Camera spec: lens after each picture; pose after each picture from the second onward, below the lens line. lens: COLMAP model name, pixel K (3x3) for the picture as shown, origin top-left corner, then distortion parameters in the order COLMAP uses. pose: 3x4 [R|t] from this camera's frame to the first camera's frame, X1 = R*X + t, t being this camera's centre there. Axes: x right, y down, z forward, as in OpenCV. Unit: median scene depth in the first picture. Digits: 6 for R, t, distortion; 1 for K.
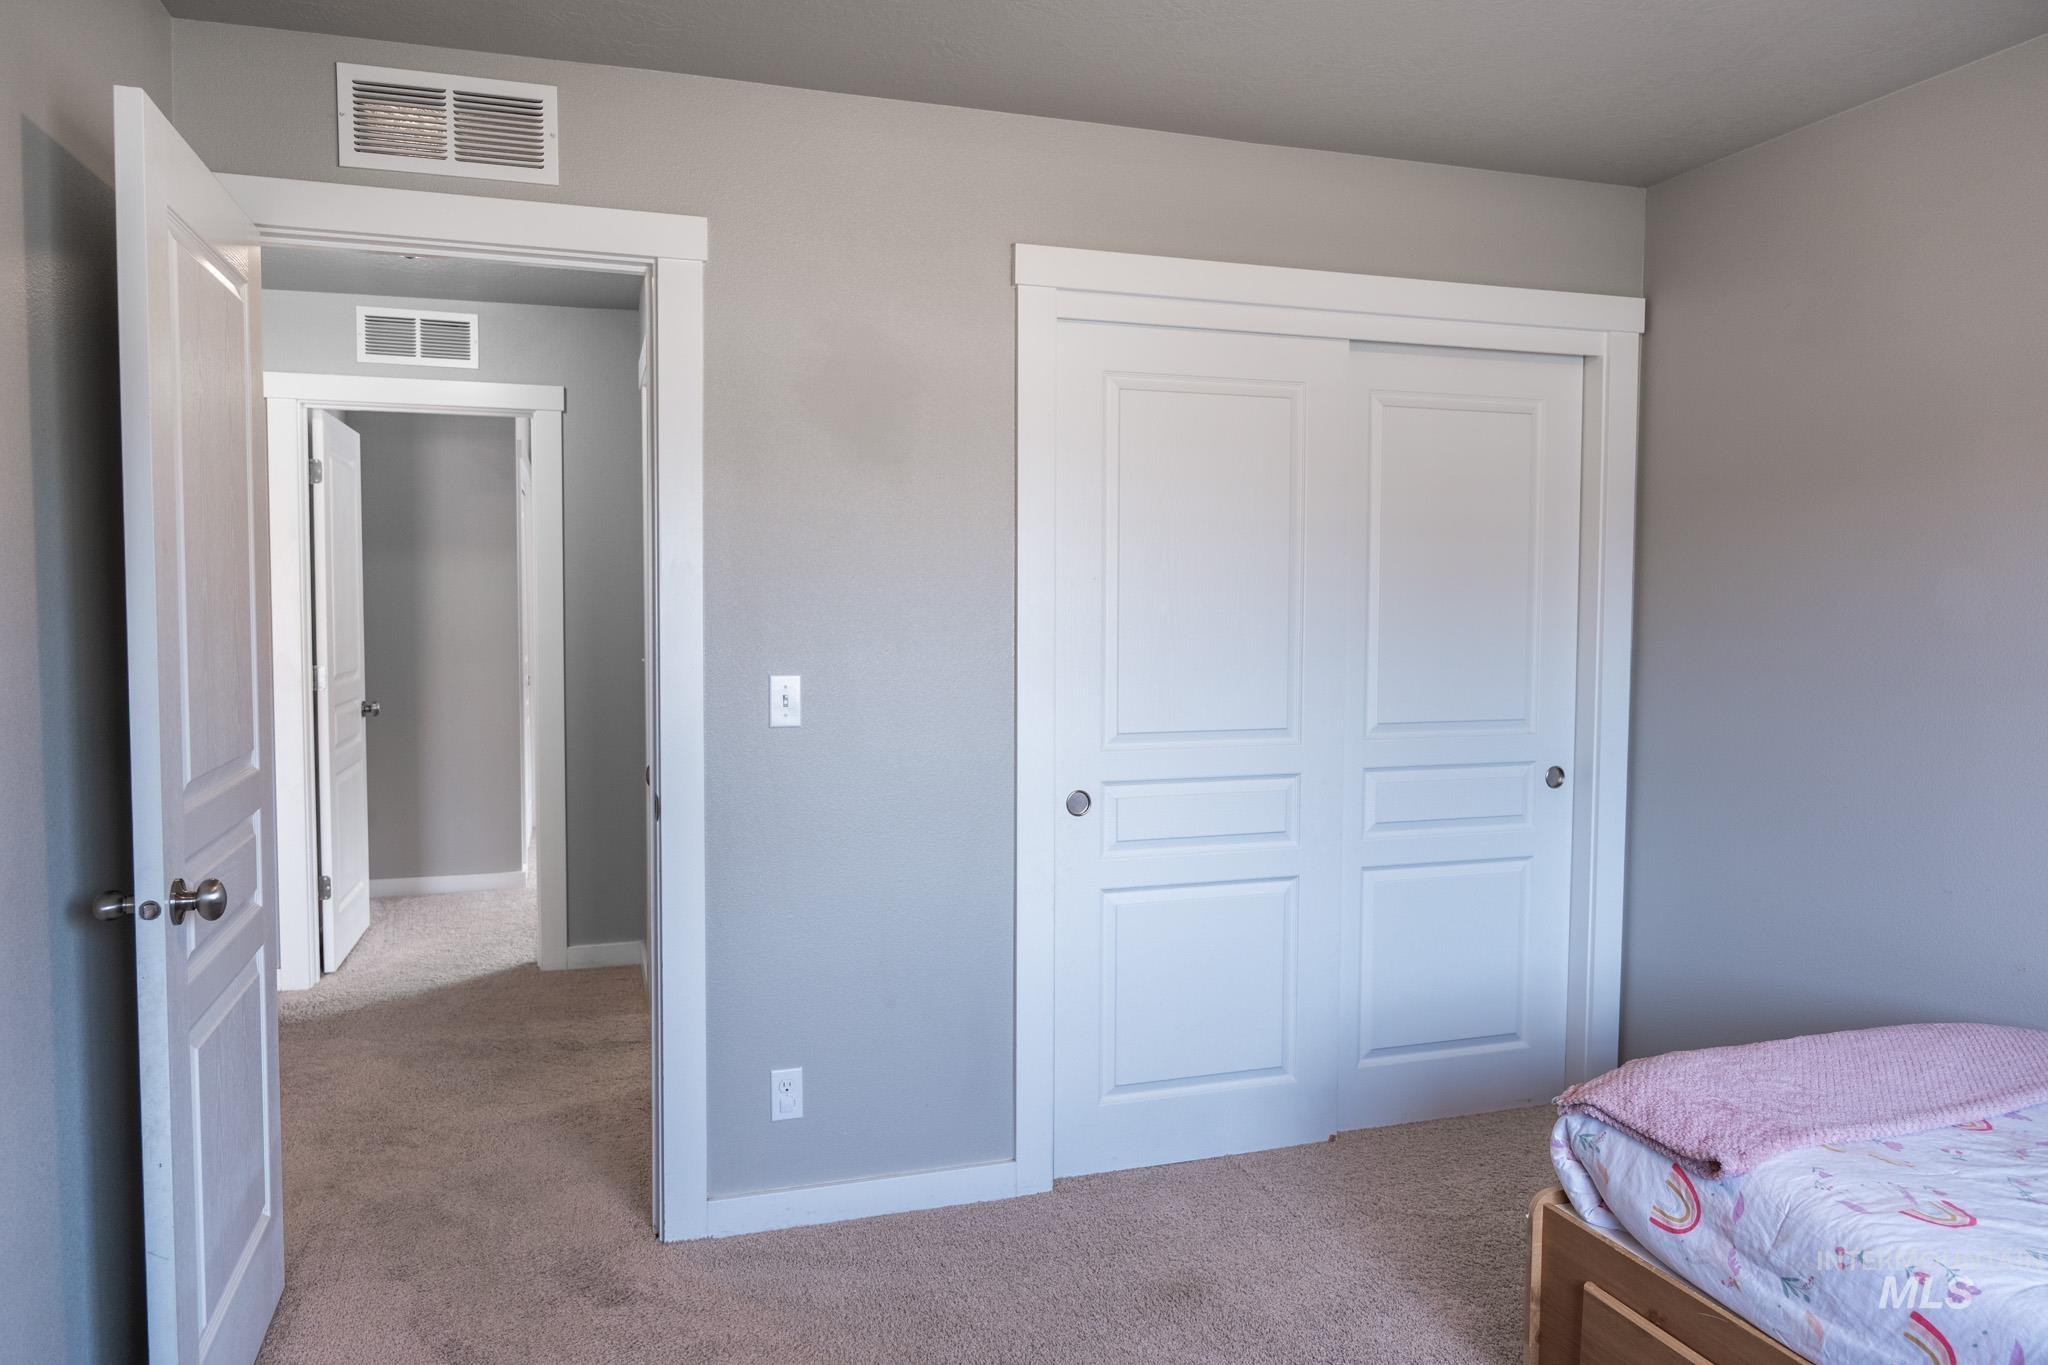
lens RADIAL K [[1369.5, 0, 1023.8], [0, 1369.5, 678.6], [0, 0, 1]] dist [-0.022080, 0.001770]
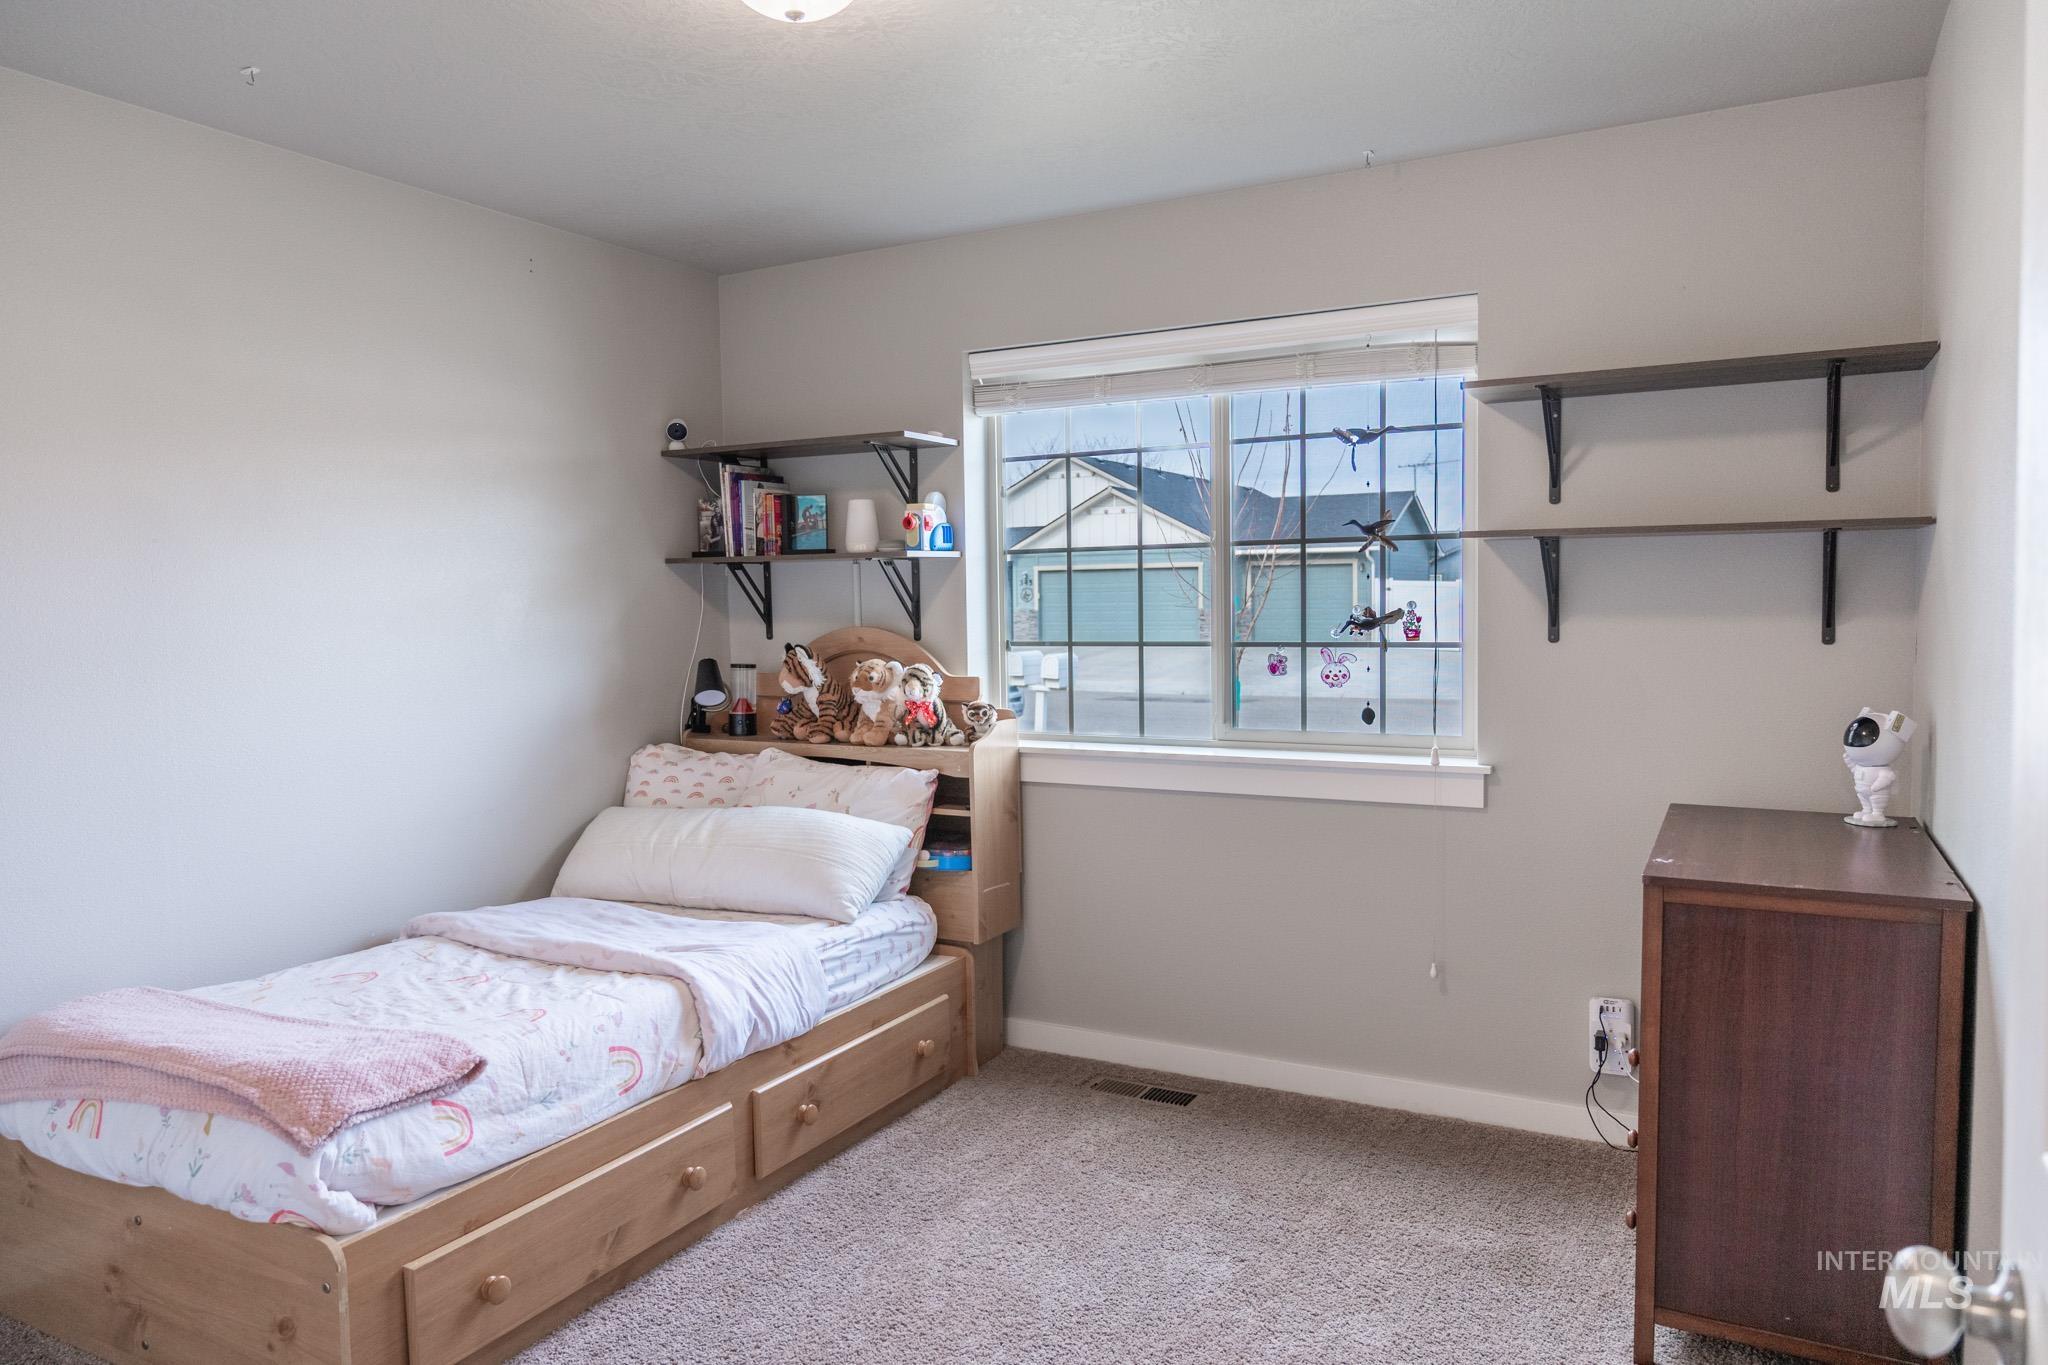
lens RADIAL K [[1369.5, 0, 1026.1], [0, 1369.5, 674.6], [0, 0, 1]] dist [-0.022080, 0.001770]
pose [[-0.682655, -0.041548, 0.729559, -0.681286], [0.054716, 0.992673, 0.107730, -0.089103], [-0.728690, 0.113461, -0.675380, 1.405714]]
